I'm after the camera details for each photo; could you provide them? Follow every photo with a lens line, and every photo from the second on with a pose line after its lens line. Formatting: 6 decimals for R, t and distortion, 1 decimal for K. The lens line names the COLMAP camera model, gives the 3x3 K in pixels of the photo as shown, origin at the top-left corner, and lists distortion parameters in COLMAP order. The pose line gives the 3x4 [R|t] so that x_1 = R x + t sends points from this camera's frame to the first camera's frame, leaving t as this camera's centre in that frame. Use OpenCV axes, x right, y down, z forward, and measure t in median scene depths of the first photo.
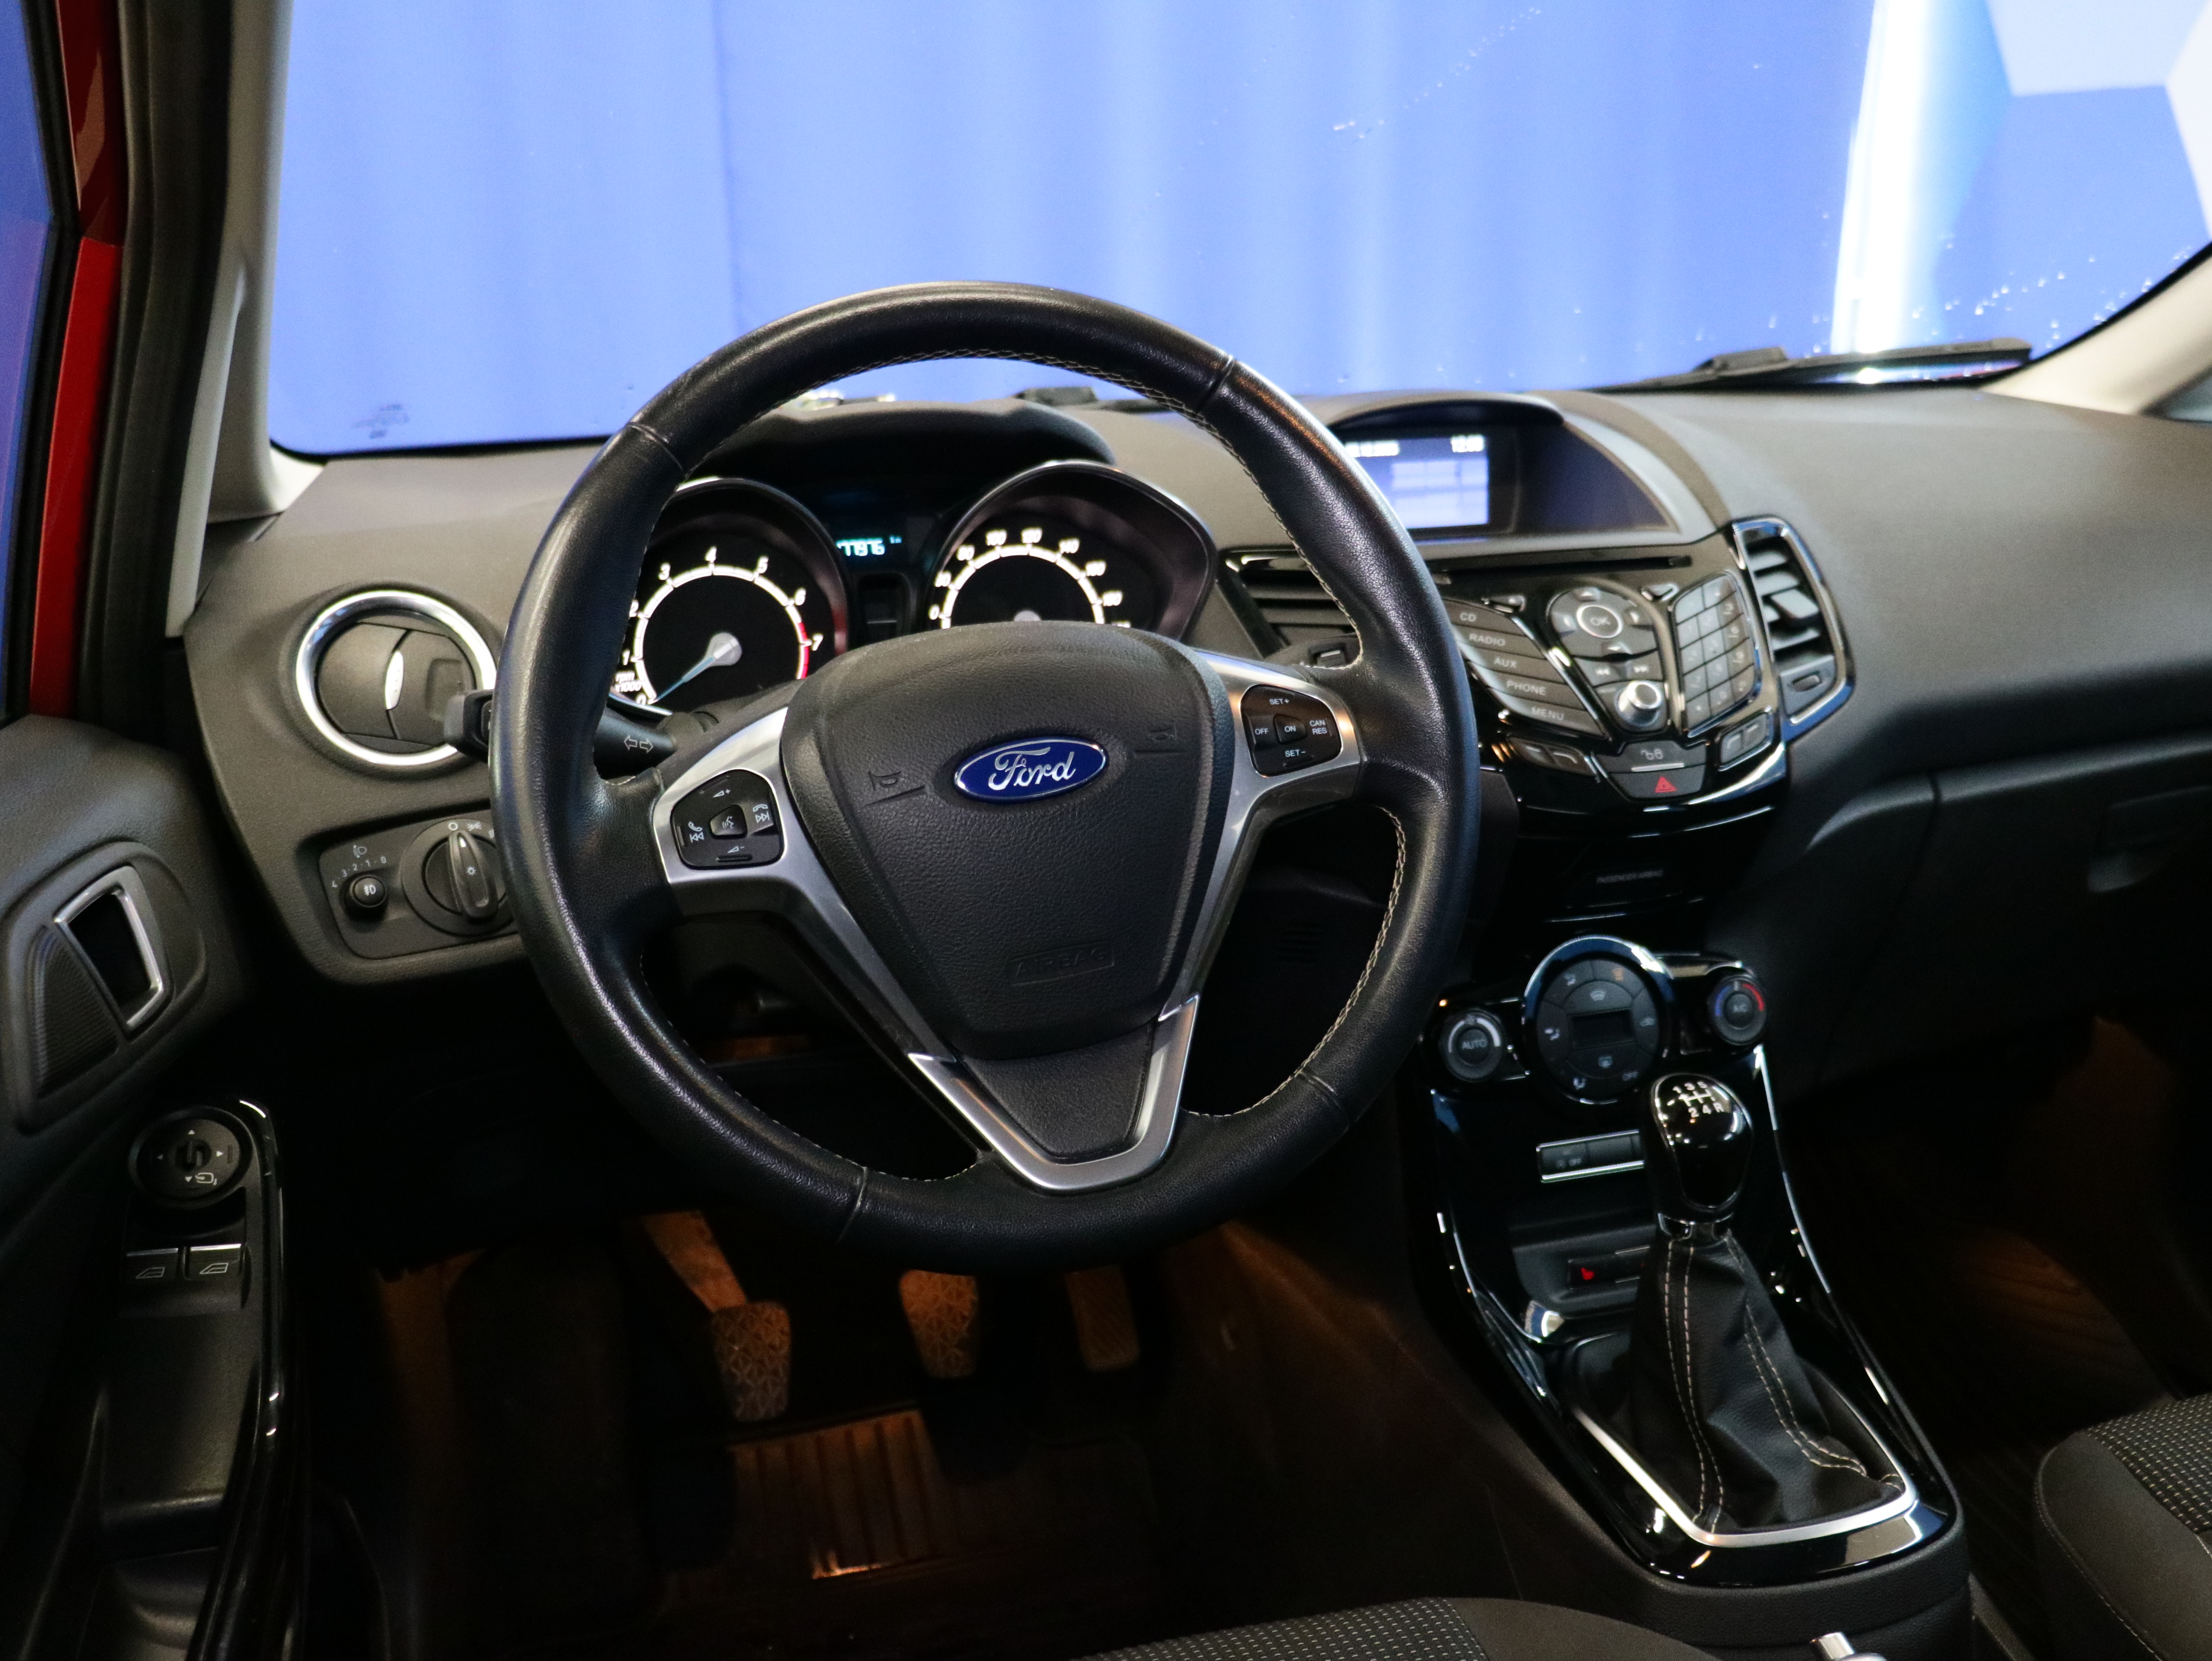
lens RADIAL K [[2100.5, 0, 1109.5], [0, 2100.5, 840.9], [0, 0, 1]] dist [-0.016885, 0.000000]
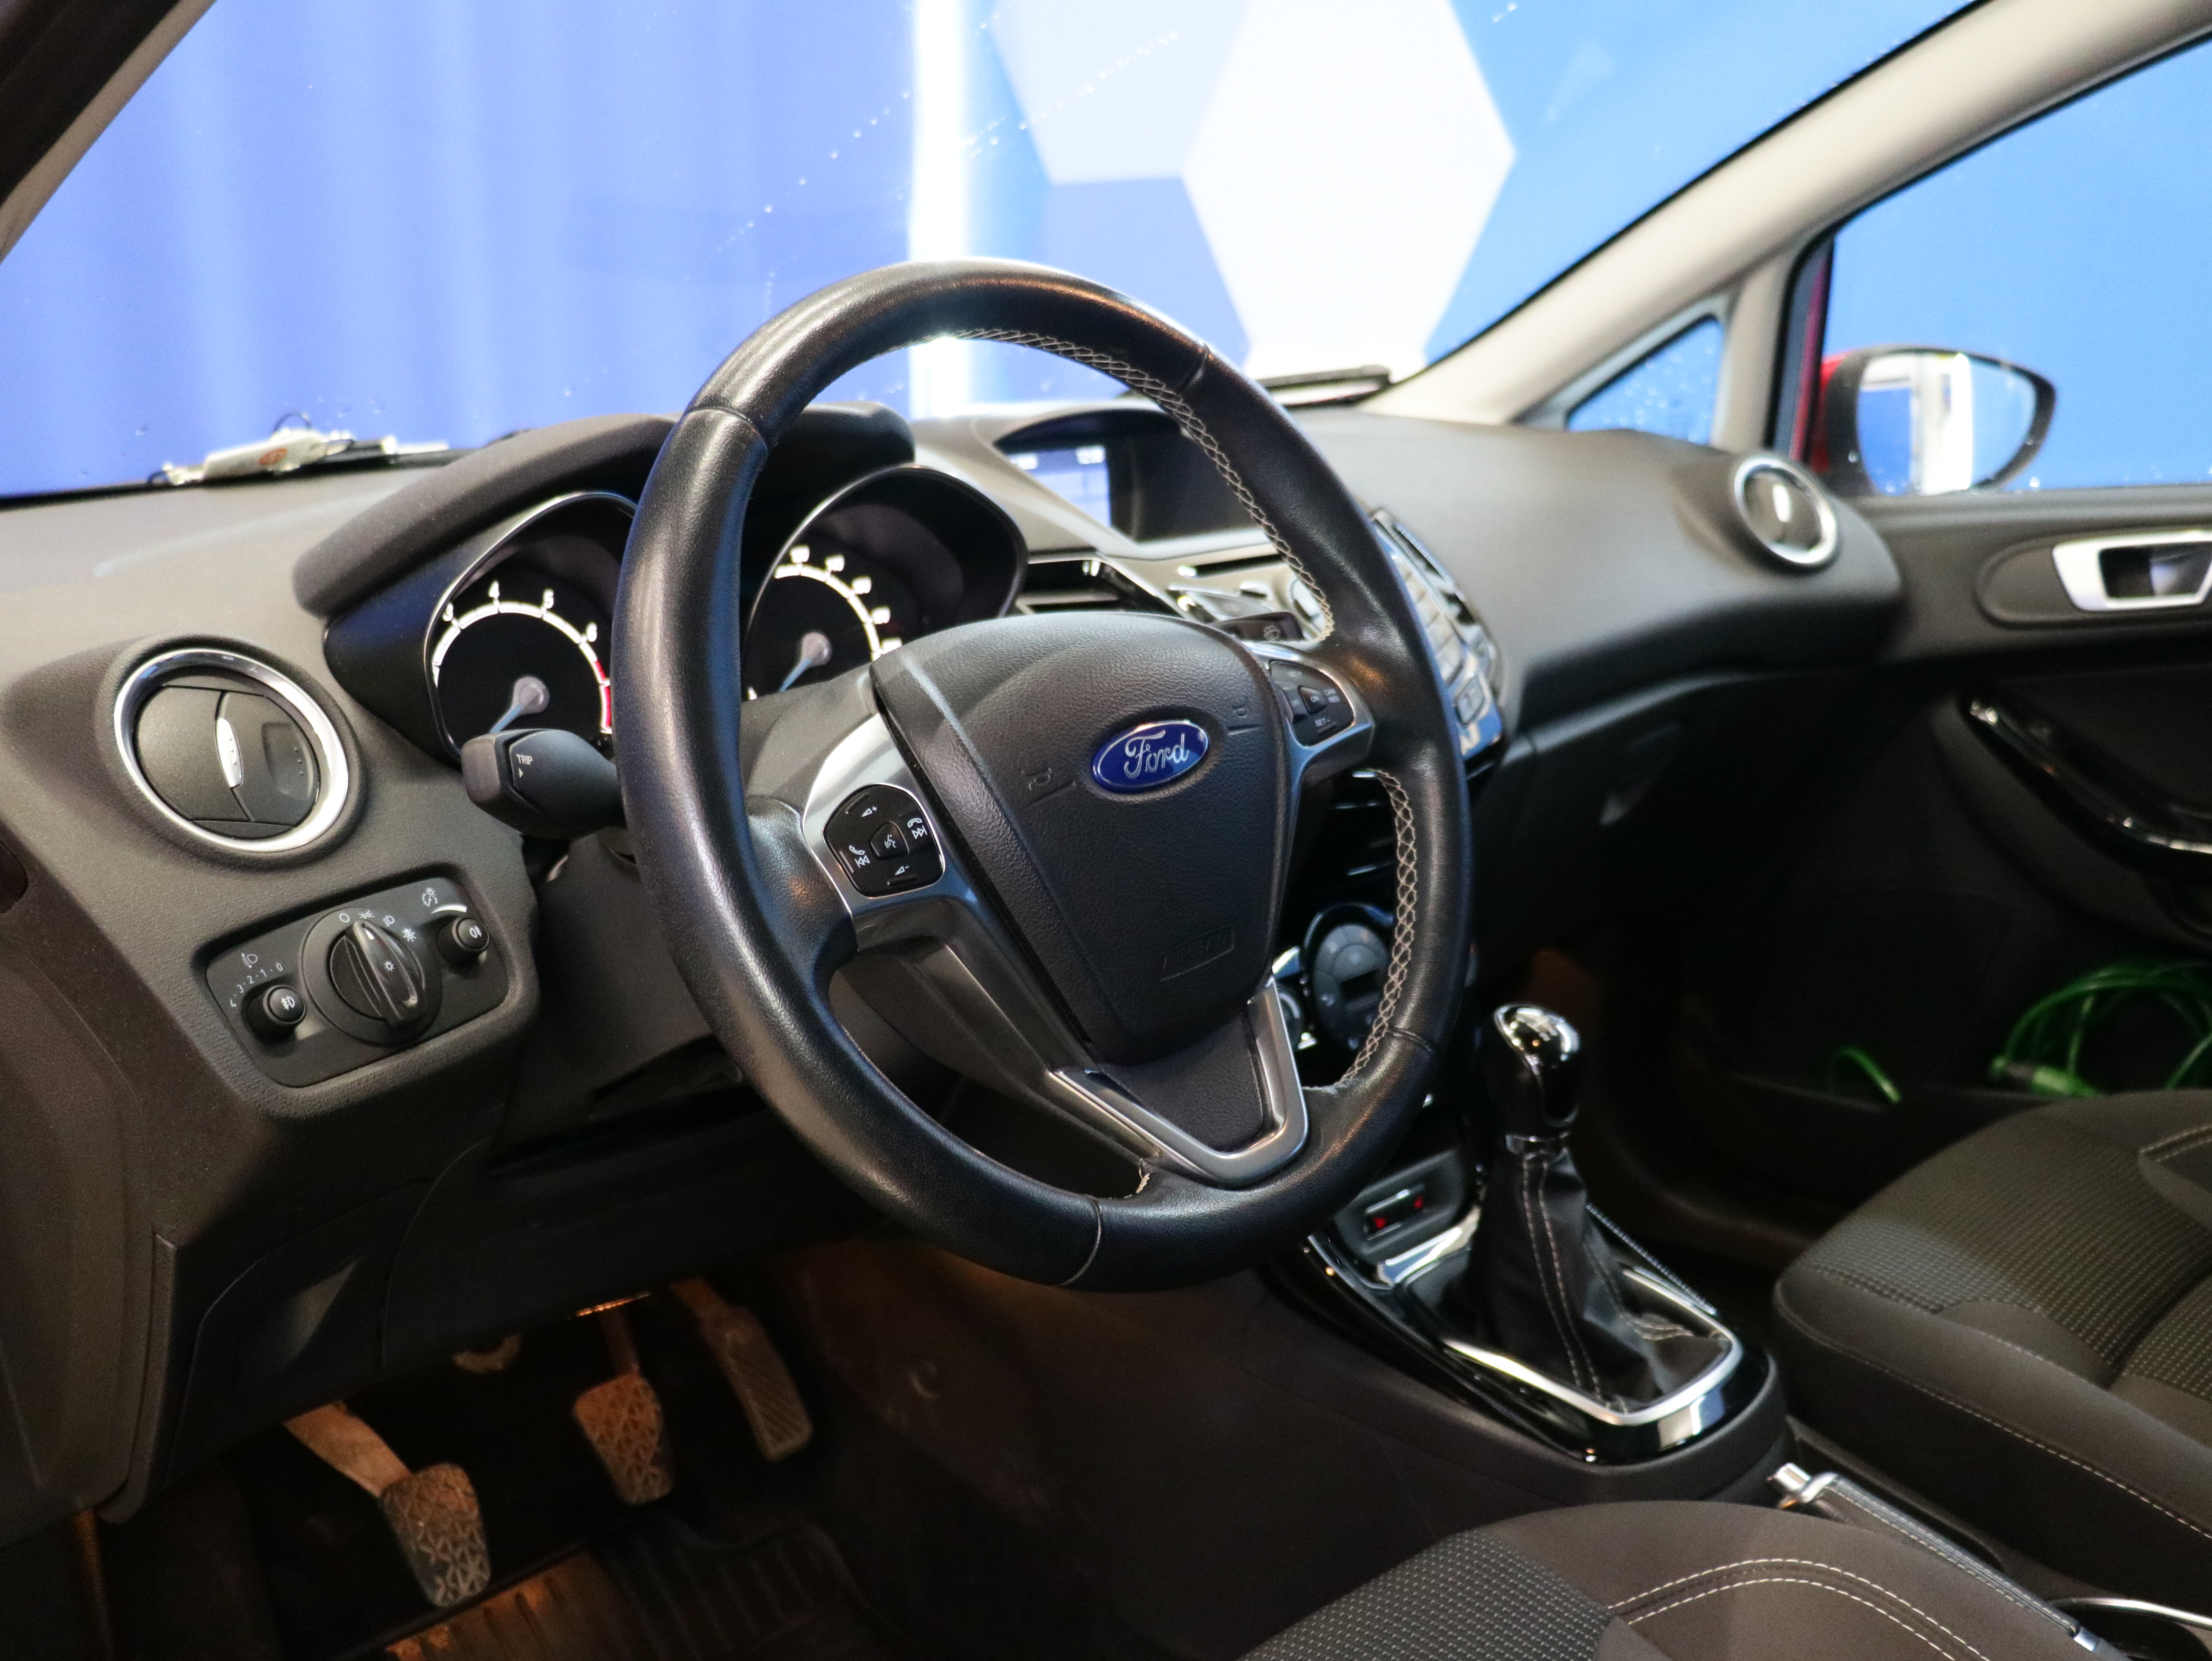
lens RADIAL K [[2100.5, 0, 1091.8], [0, 2100.5, 811.0], [0, 0, 1]] dist [-0.016885, 0.000000]
pose [[0.890646, -0.106736, 0.441993, -0.350275], [0.129290, 0.991382, -0.021122, 0.005938], [-0.435929, 0.075958, 0.896770, 0.106090]]
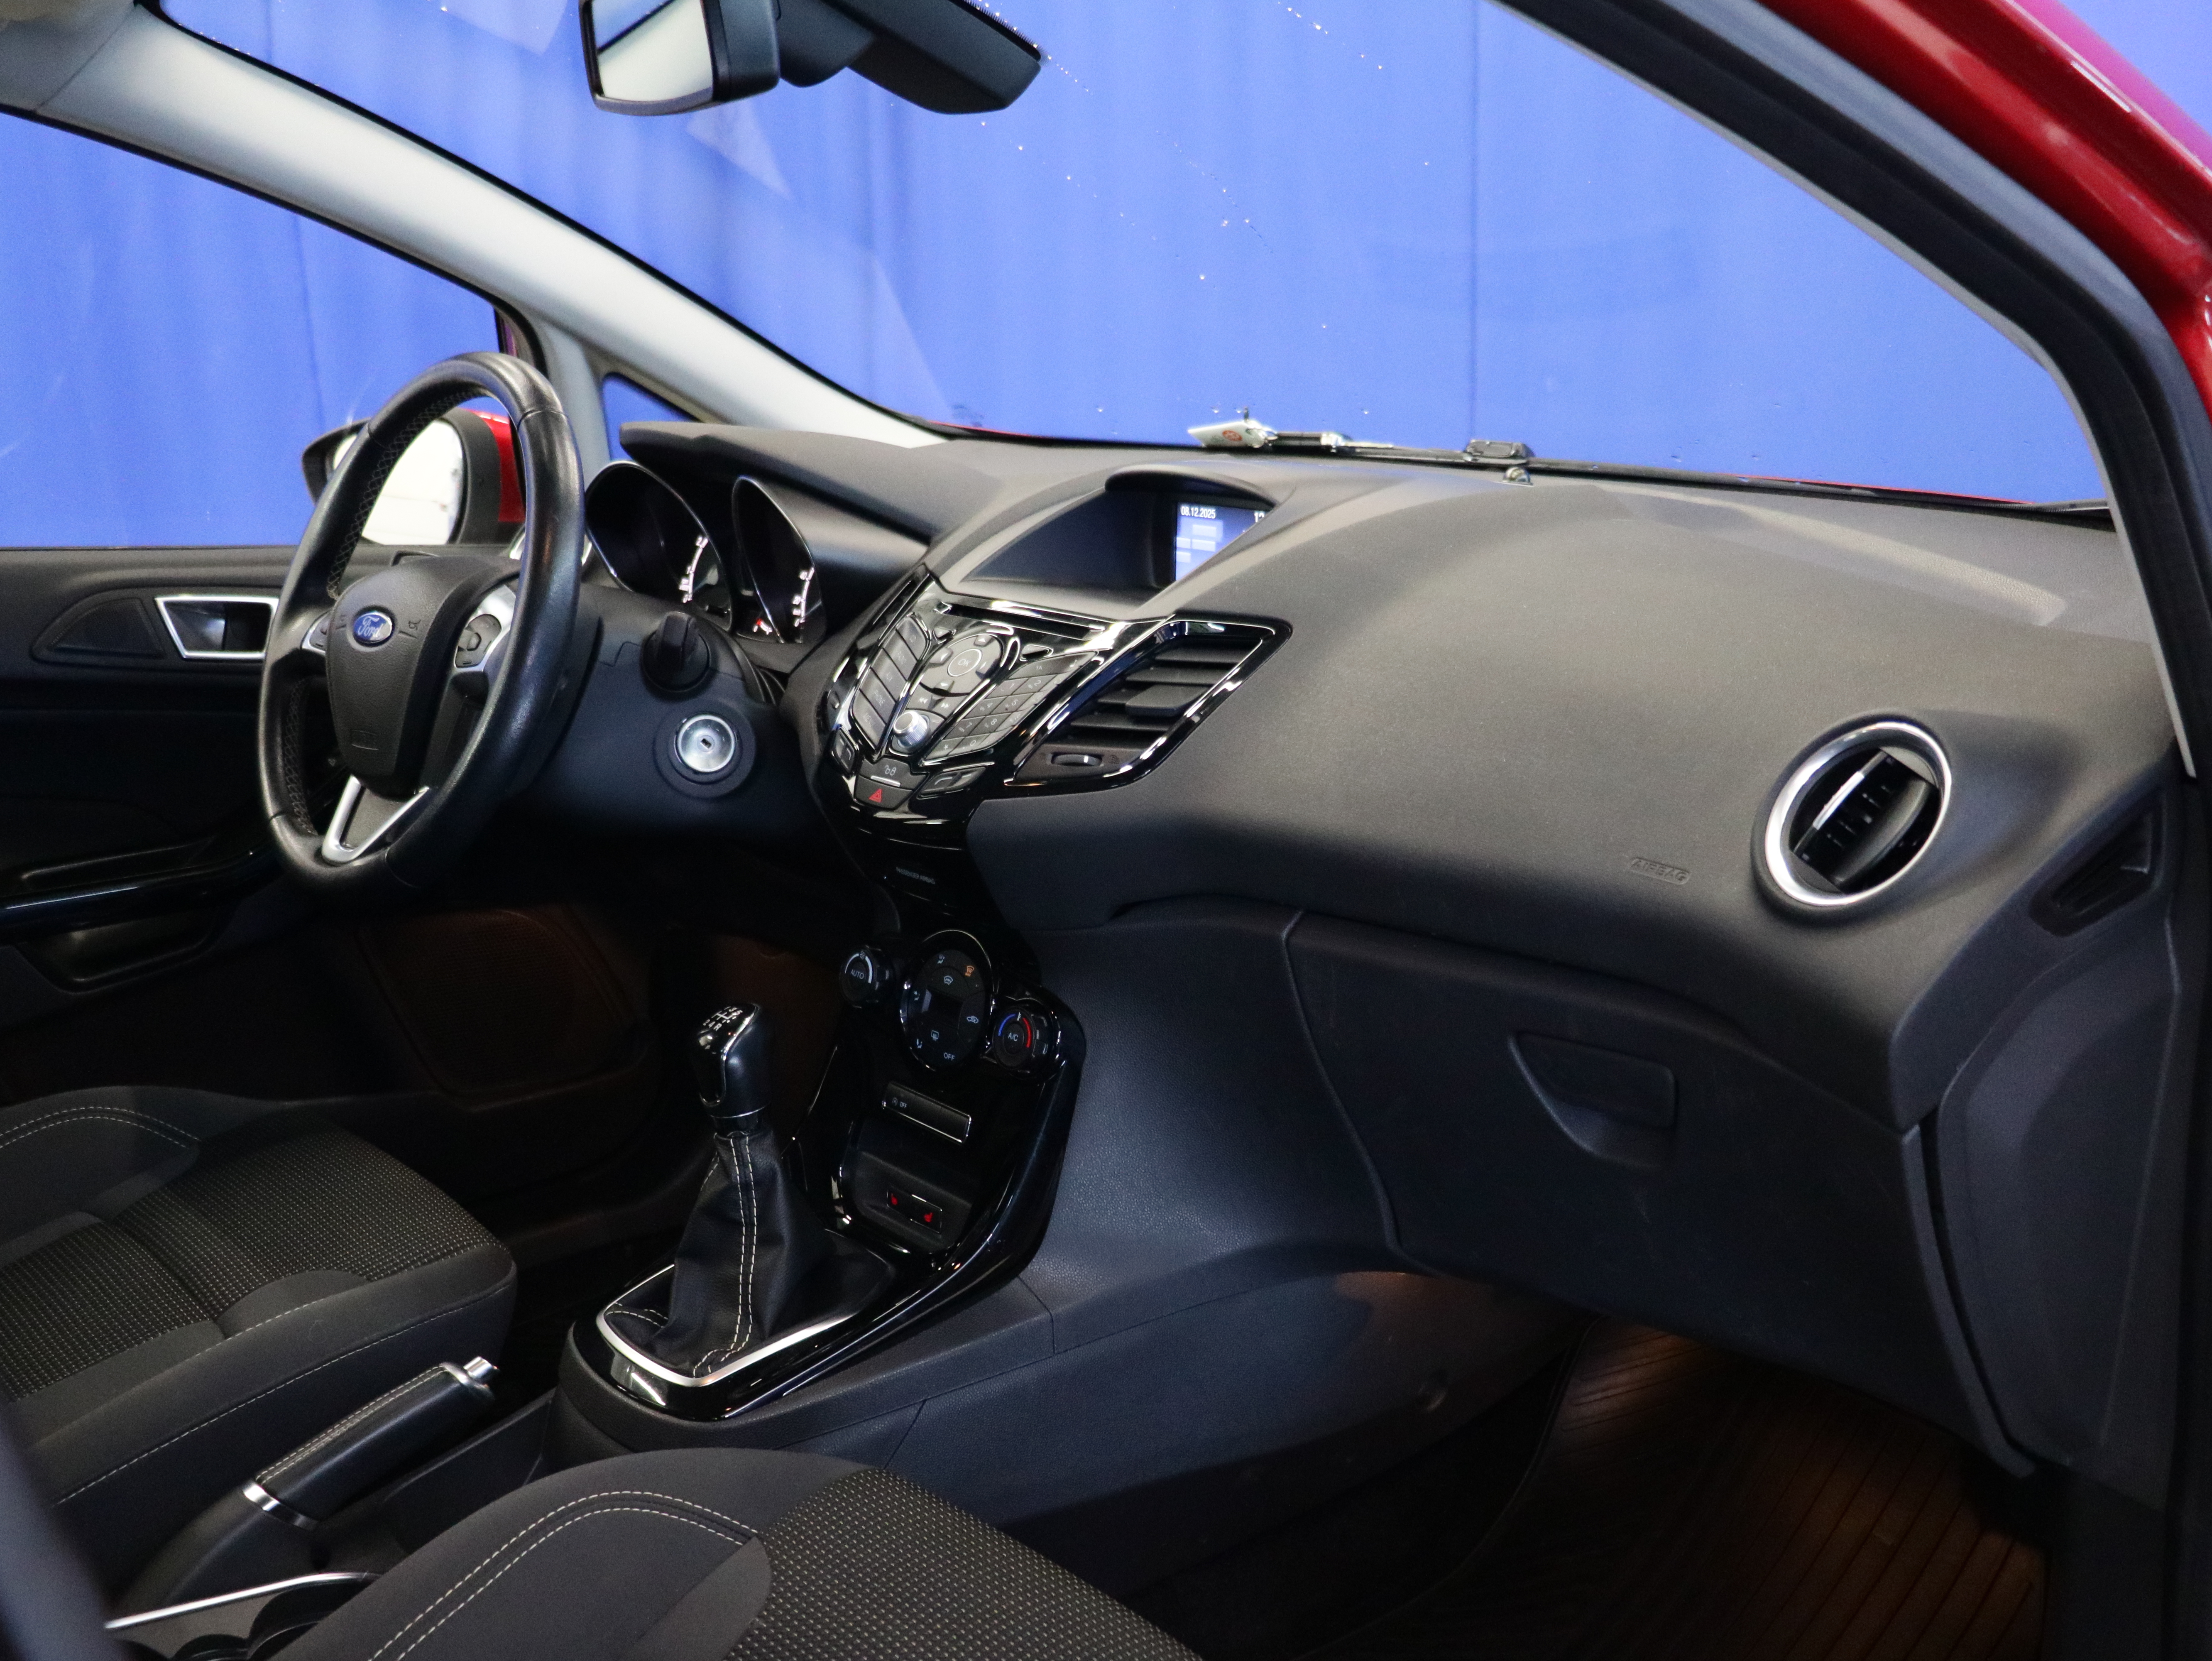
lens RADIAL K [[2100.5, 0, 1109.1], [0, 2100.5, 853.0], [0, 0, 1]] dist [-0.016885, 0.000000]
pose [[0.423200, 0.258496, -0.868379, 1.290893], [-0.243866, 0.955565, 0.165602, -0.213188], [0.872600, 0.141685, 0.467434, 0.529217]]
